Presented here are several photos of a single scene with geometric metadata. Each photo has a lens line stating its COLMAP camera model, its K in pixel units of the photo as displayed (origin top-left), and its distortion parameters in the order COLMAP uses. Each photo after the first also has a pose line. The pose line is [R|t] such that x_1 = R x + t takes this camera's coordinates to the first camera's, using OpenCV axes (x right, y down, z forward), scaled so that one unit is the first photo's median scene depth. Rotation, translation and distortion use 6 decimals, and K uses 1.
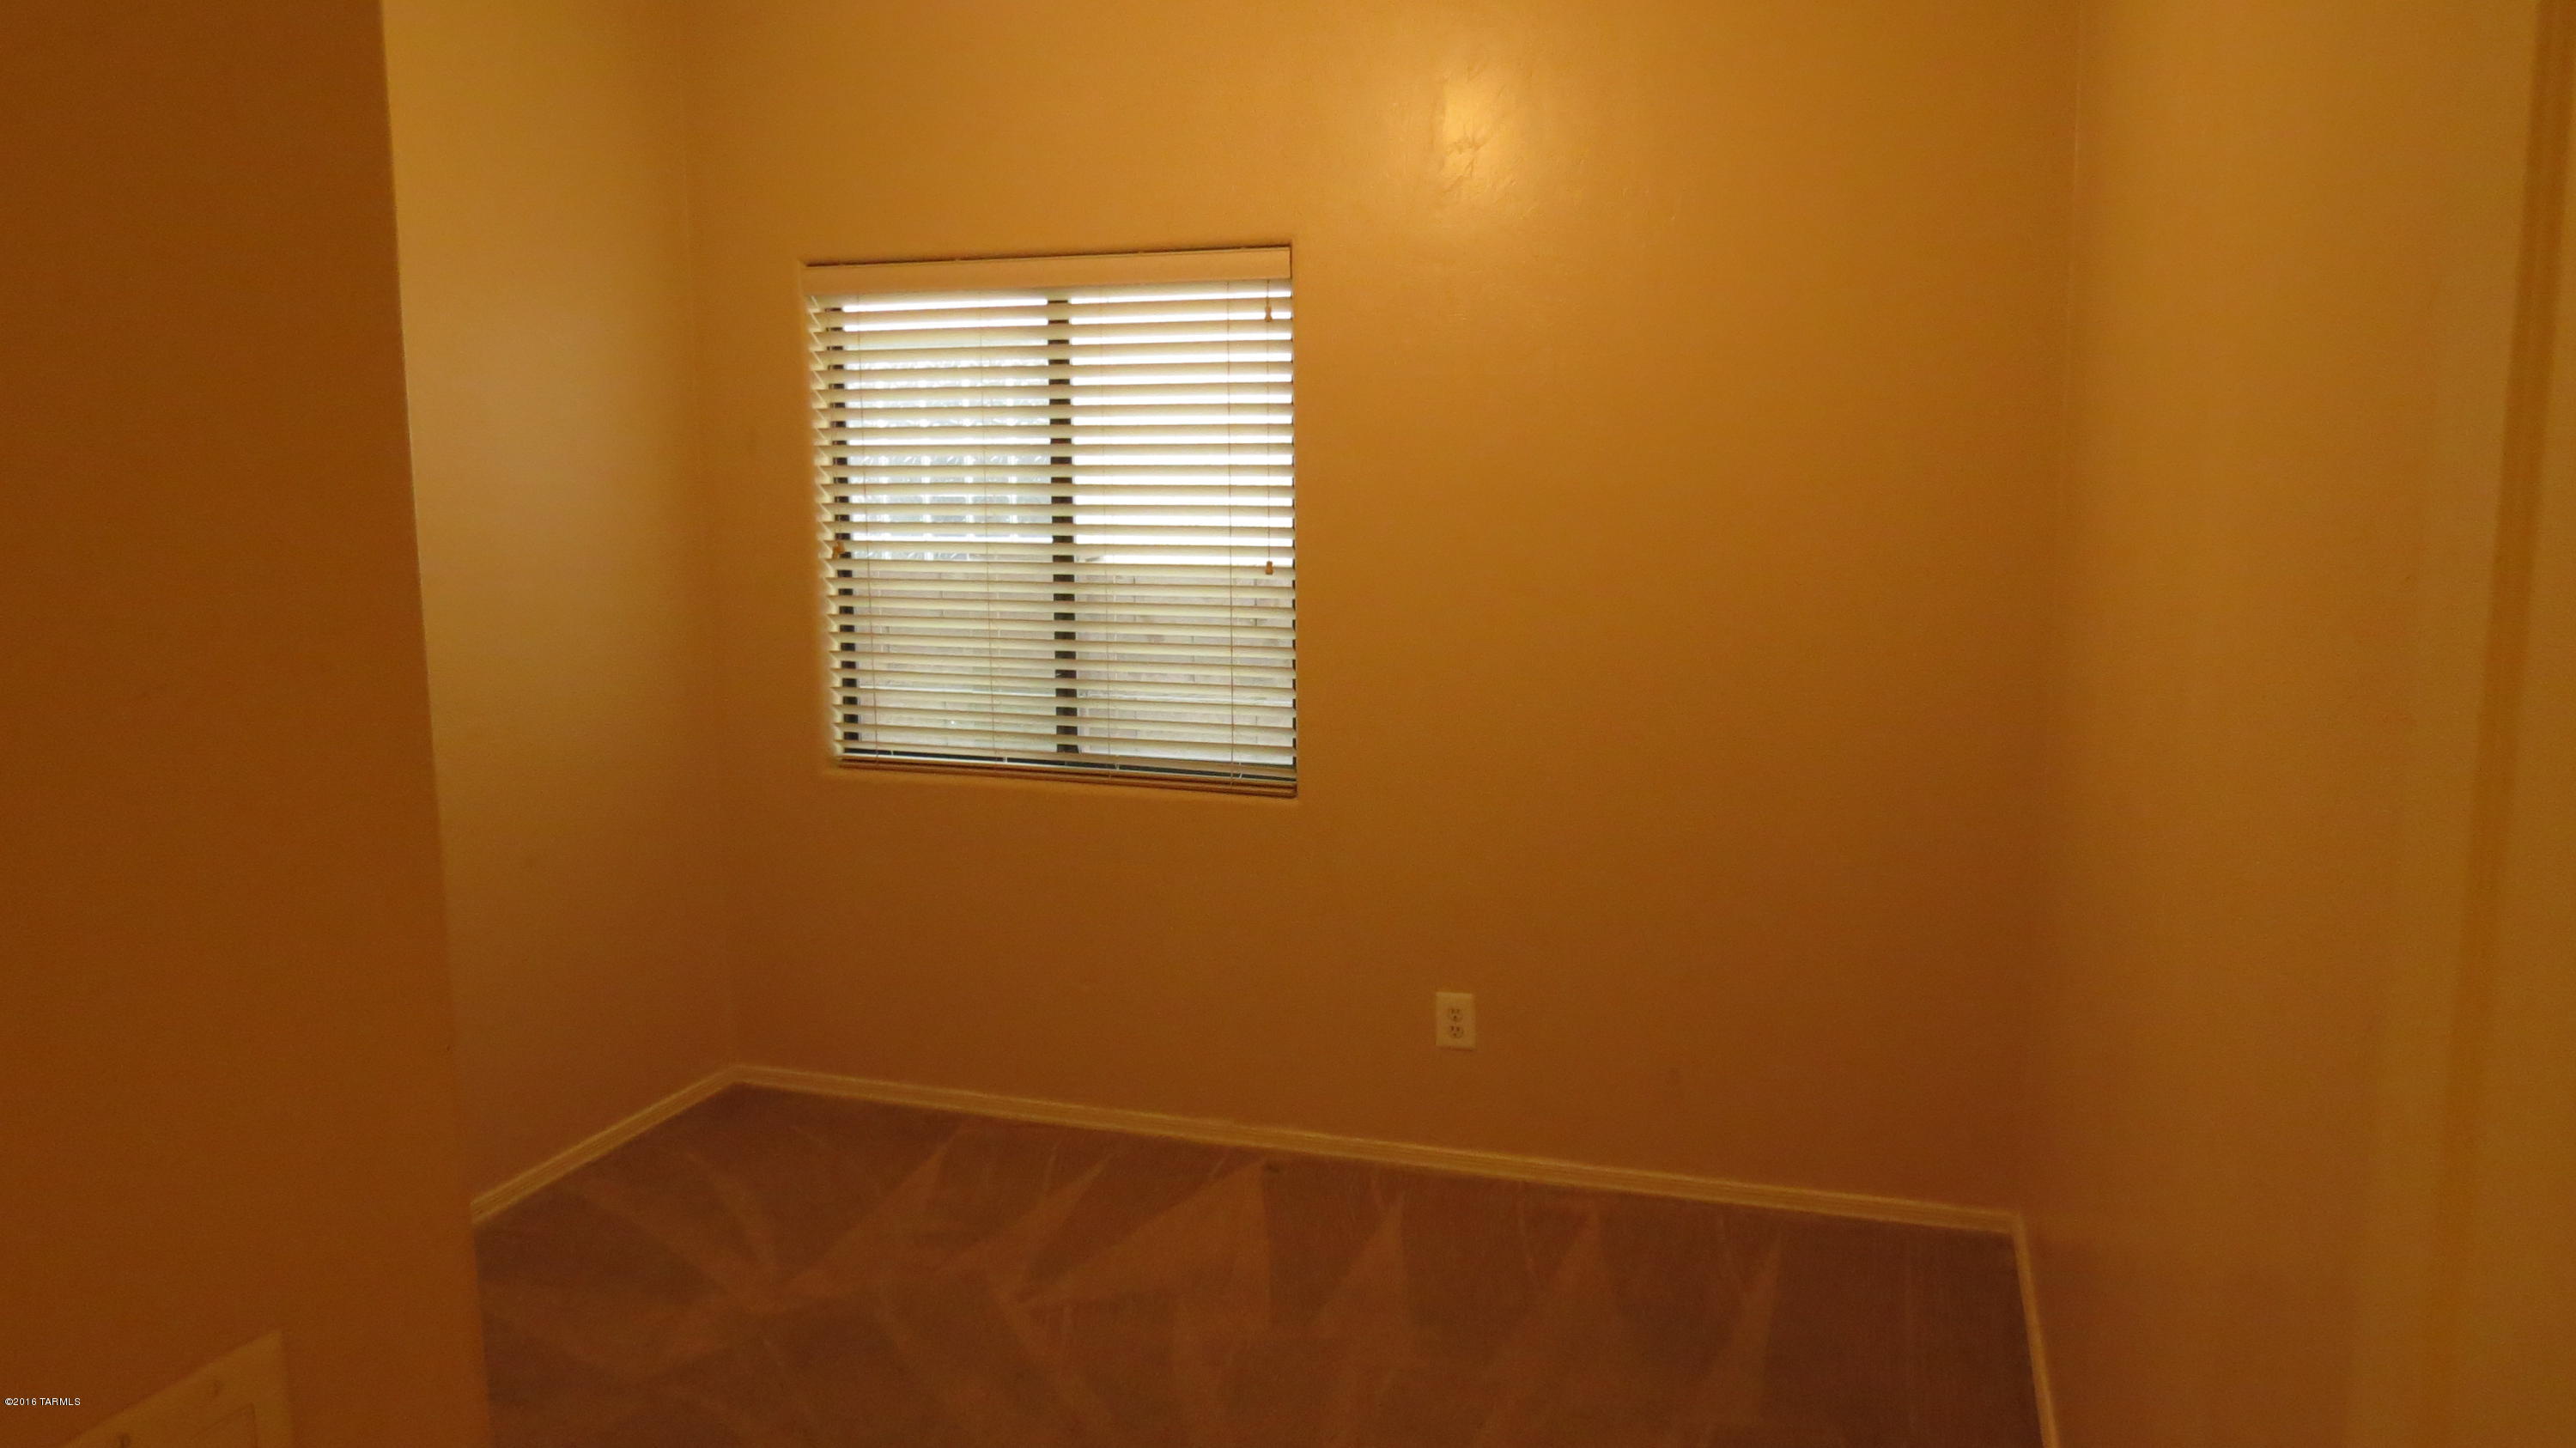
lens RADIAL K [[1881.6, 0, 1288.0], [0, 1881.6, 724.0], [0, 0, 1]] dist [-0.062197, 0.000105]
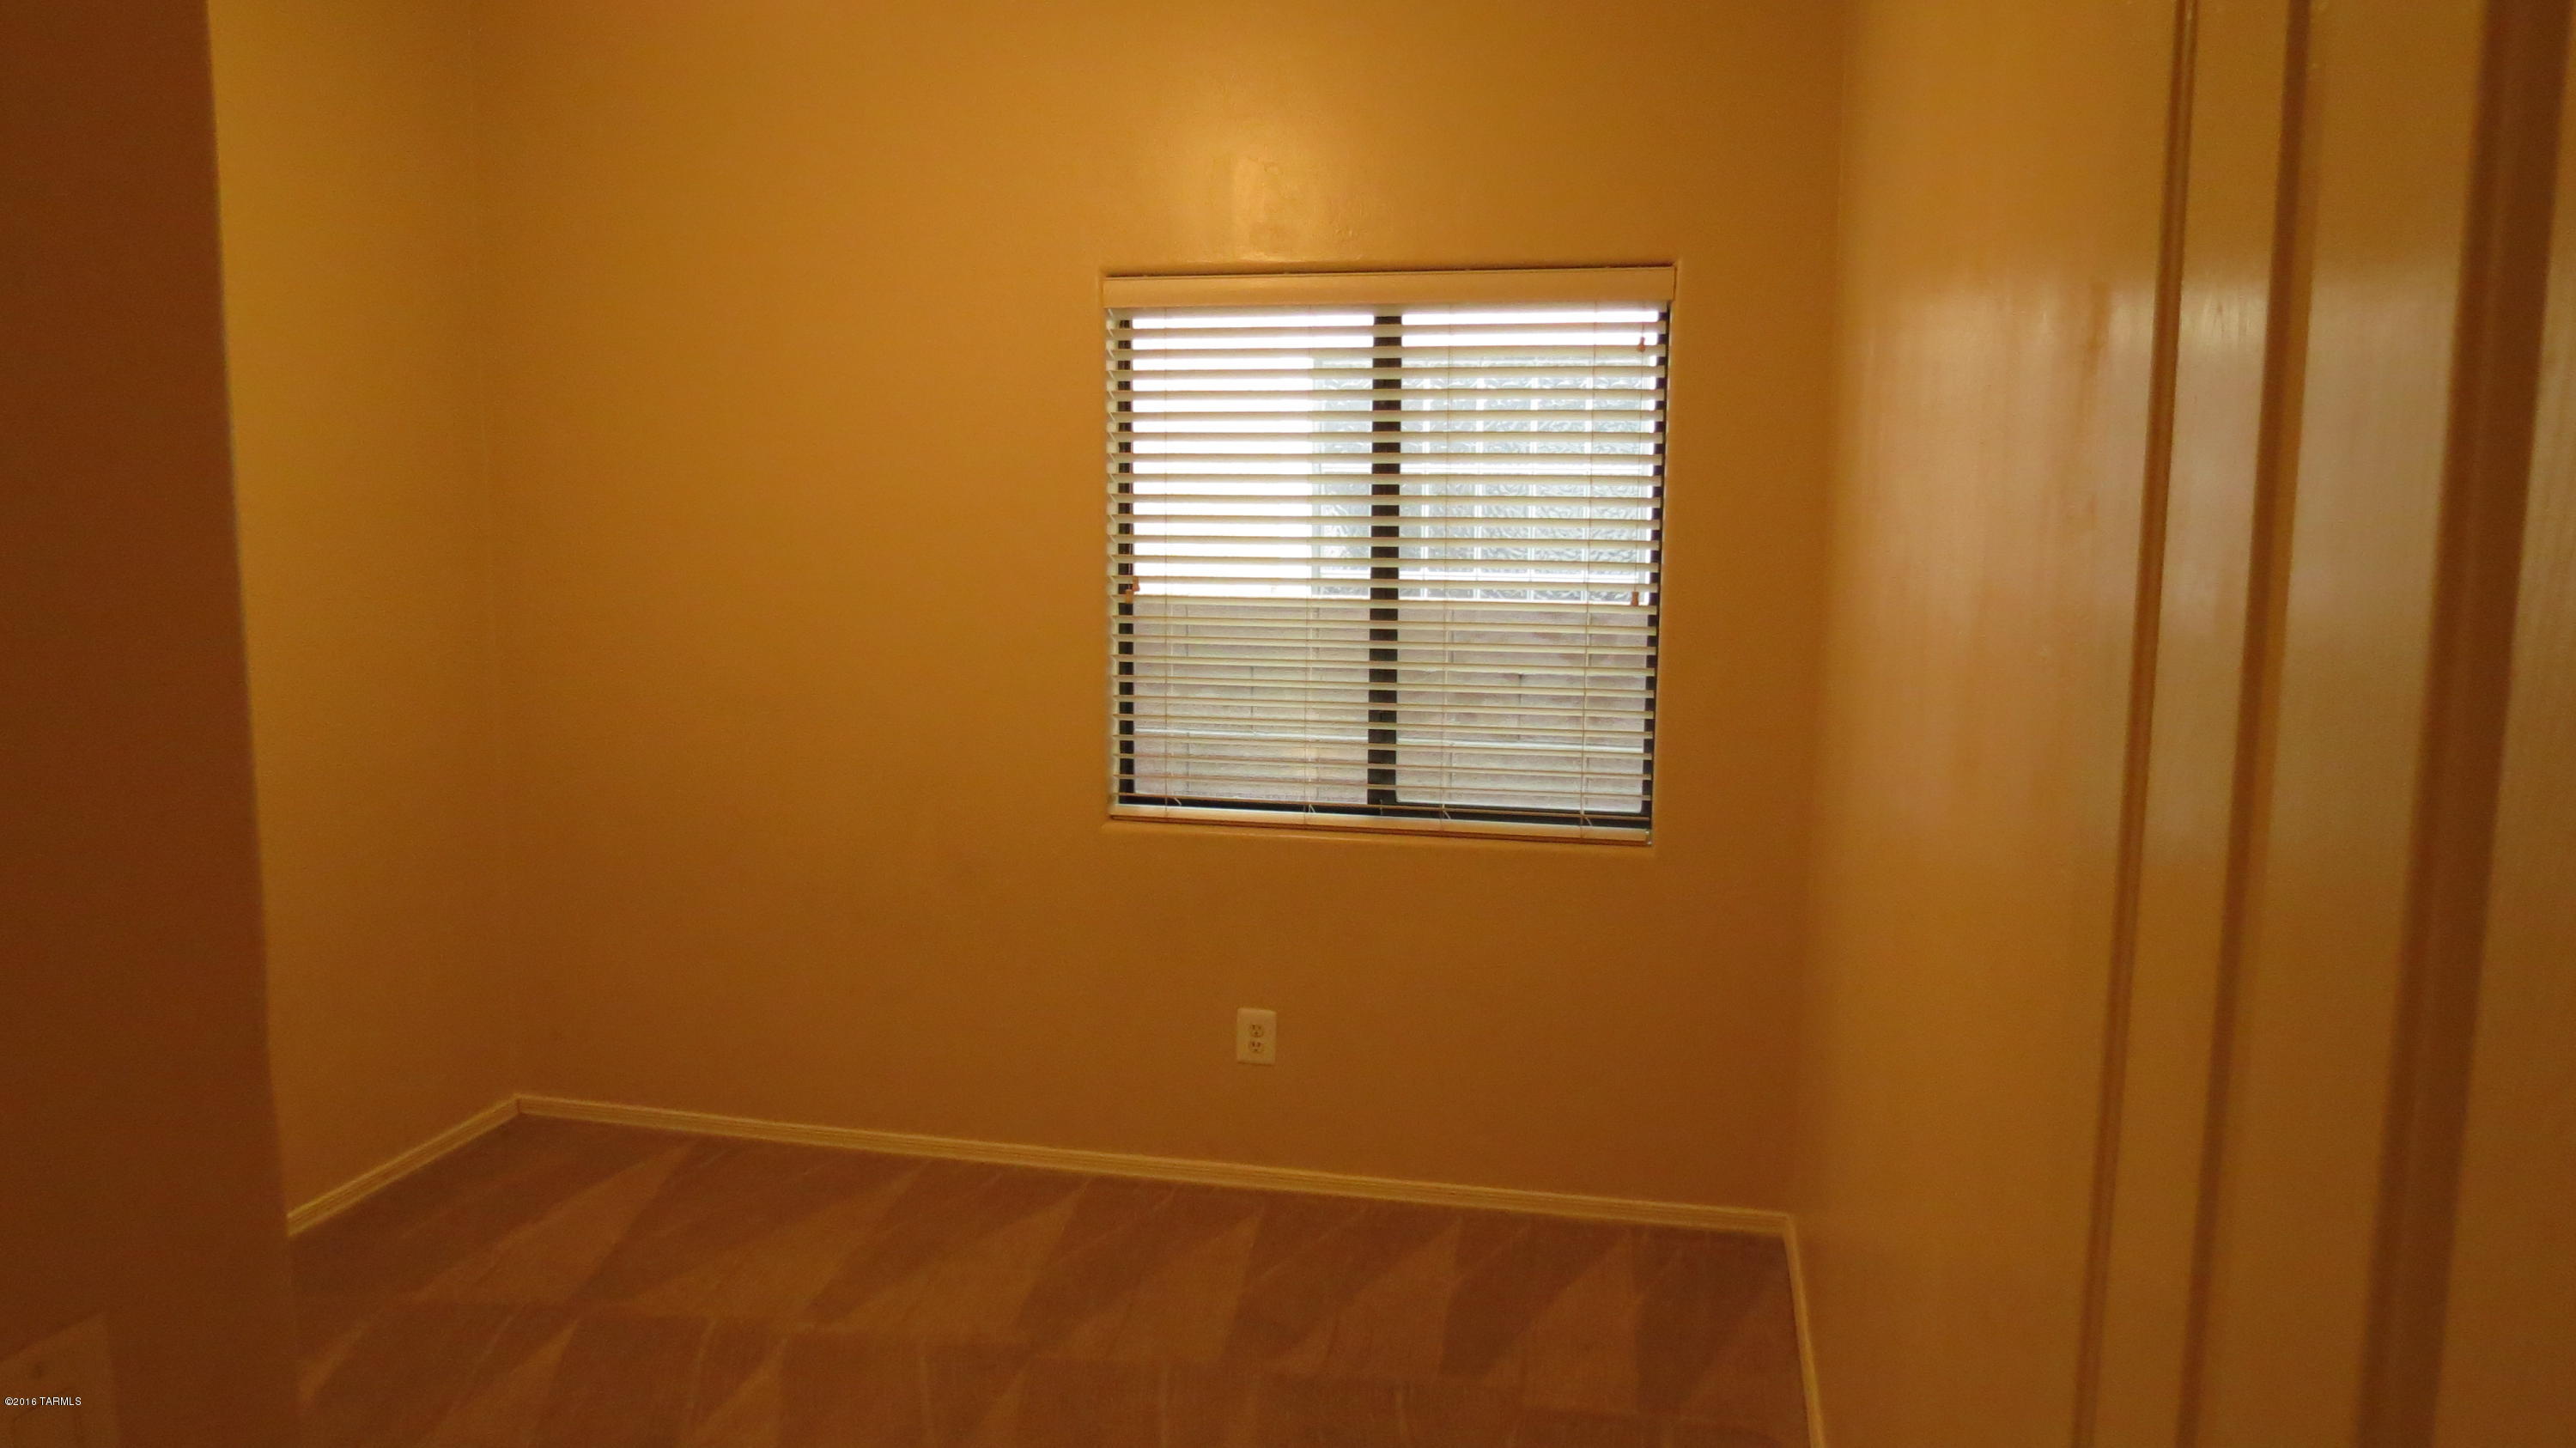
lens RADIAL K [[1845.7, 0, 1288.0], [0, 1845.7, 724.0], [0, 0, 1]] dist [-0.001898, -0.000264]
pose [[0.994835, -0.005685, 0.101346, -0.264322], [0.007005, 0.999895, -0.012673, -0.012277], [-0.101263, 0.013317, 0.994771, 0.089397]]
